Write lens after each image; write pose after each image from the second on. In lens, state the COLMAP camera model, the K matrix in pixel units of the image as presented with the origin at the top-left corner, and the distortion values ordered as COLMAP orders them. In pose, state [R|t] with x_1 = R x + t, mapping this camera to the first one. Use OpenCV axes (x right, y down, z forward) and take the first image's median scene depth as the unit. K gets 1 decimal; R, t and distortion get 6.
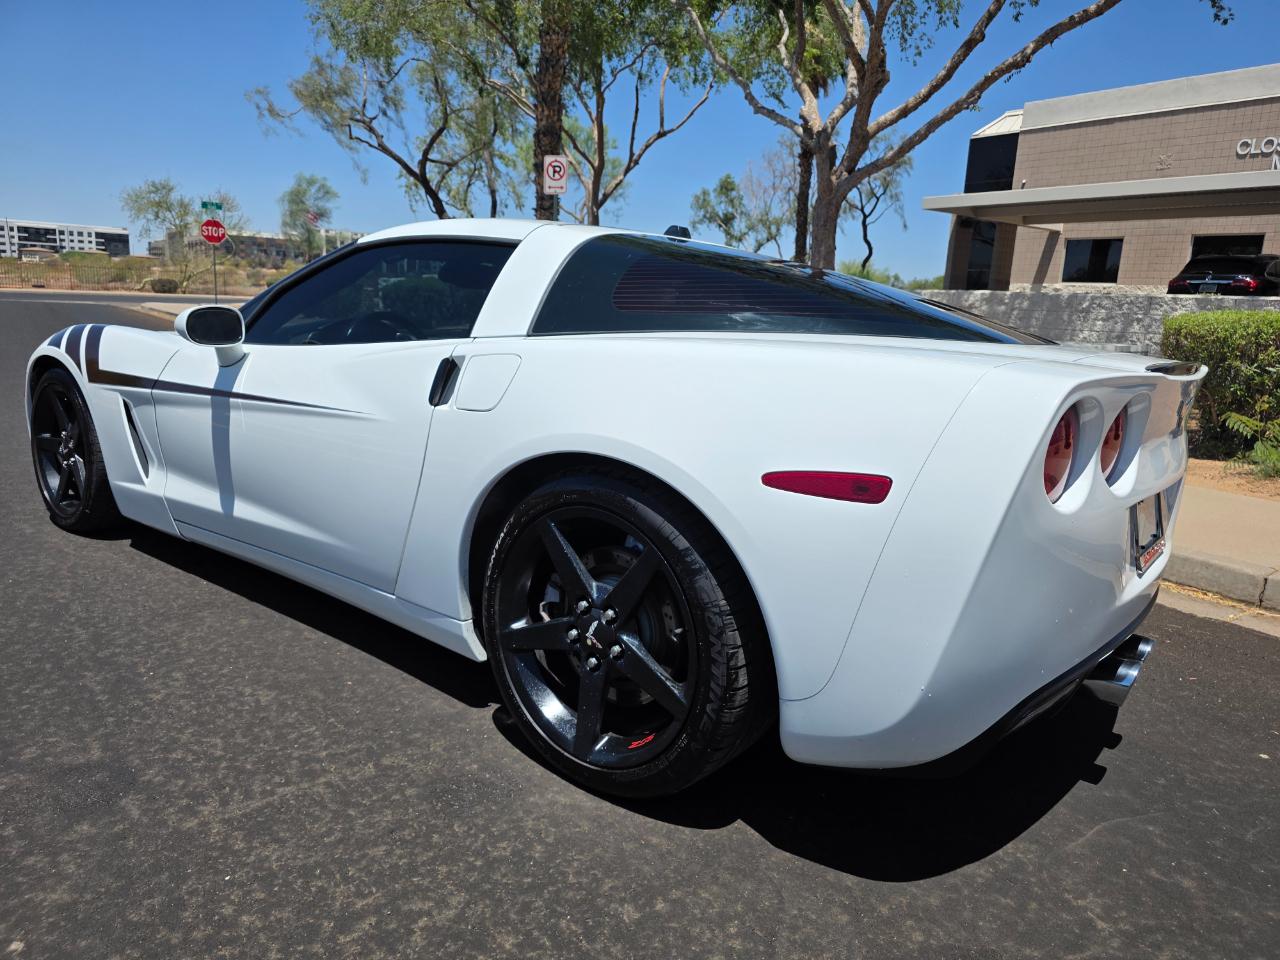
lens RADIAL K [[858.4, 0, 639.2], [0, 858.4, 479.6], [0, 0, 1]] dist [0.046638, -0.041817]
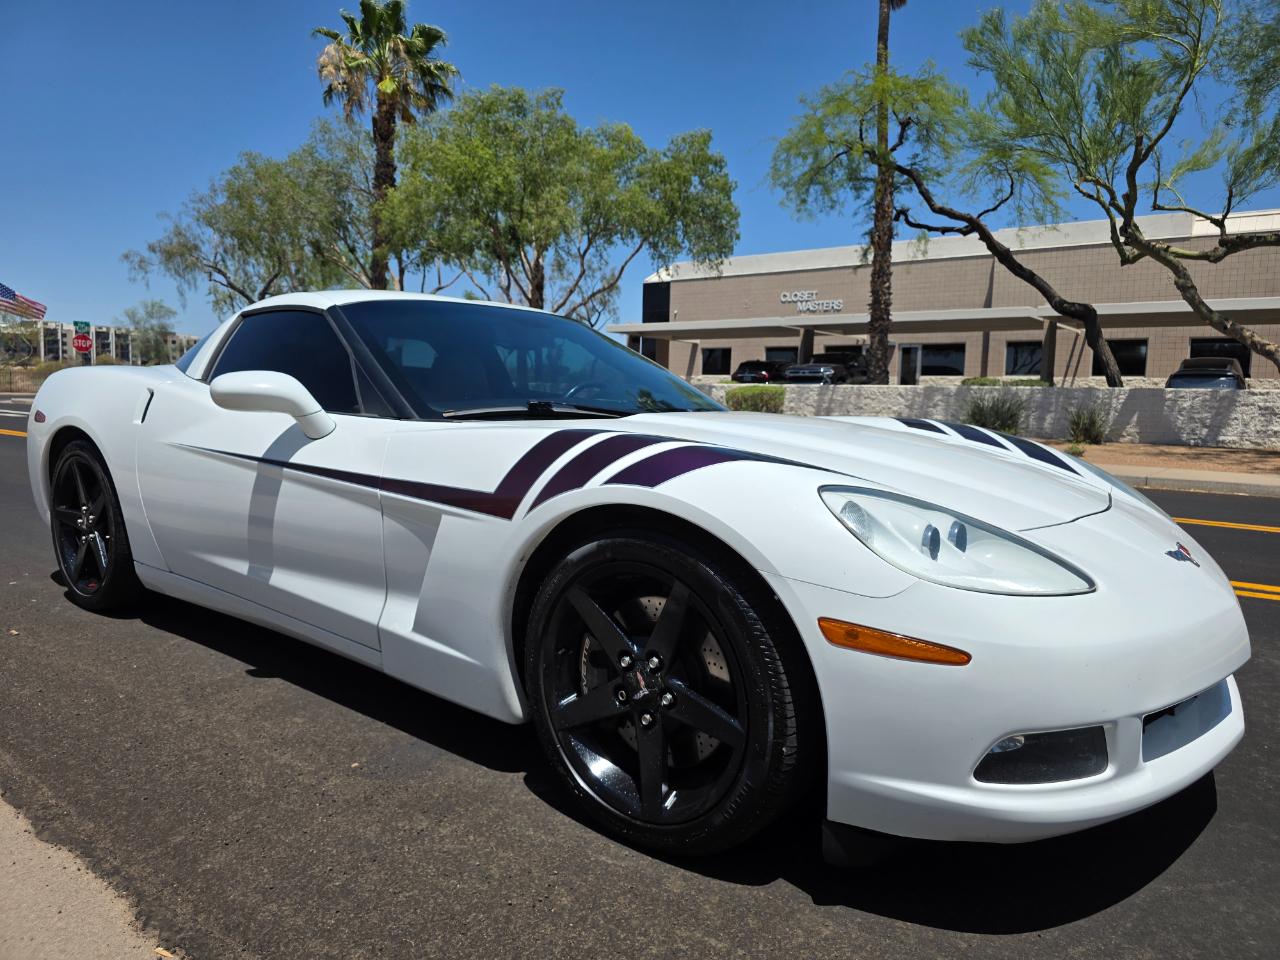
lens RADIAL K [[858.4, 0, 642.4], [0, 858.4, 471.3], [0, 0, 1]] dist [0.046638, -0.041817]
pose [[0.963091, -0.042814, 0.265749, -0.509981], [0.071824, 0.992349, -0.100419, 1.262681], [-0.259416, 0.115800, 0.958798, -5.905837]]
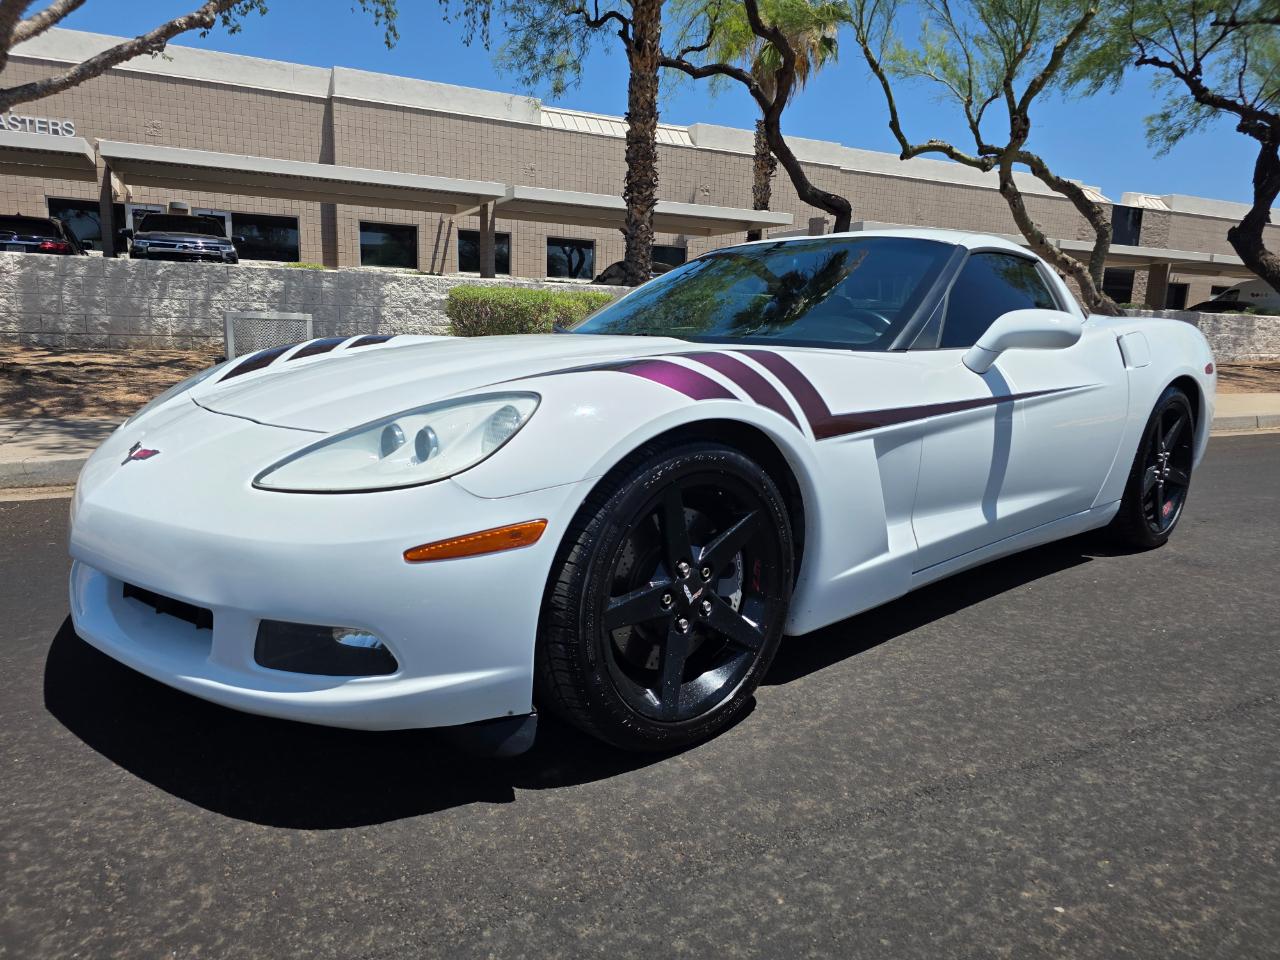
lens RADIAL K [[858.4, 0, 636.5], [0, 858.4, 471.2], [0, 0, 1]] dist [0.046638, -0.041817]
pose [[0.175698, -0.214085, 0.960884, -1.807310], [0.176182, 0.967147, 0.183265, -0.325669], [-0.968551, 0.137091, 0.207644, 1.443736]]
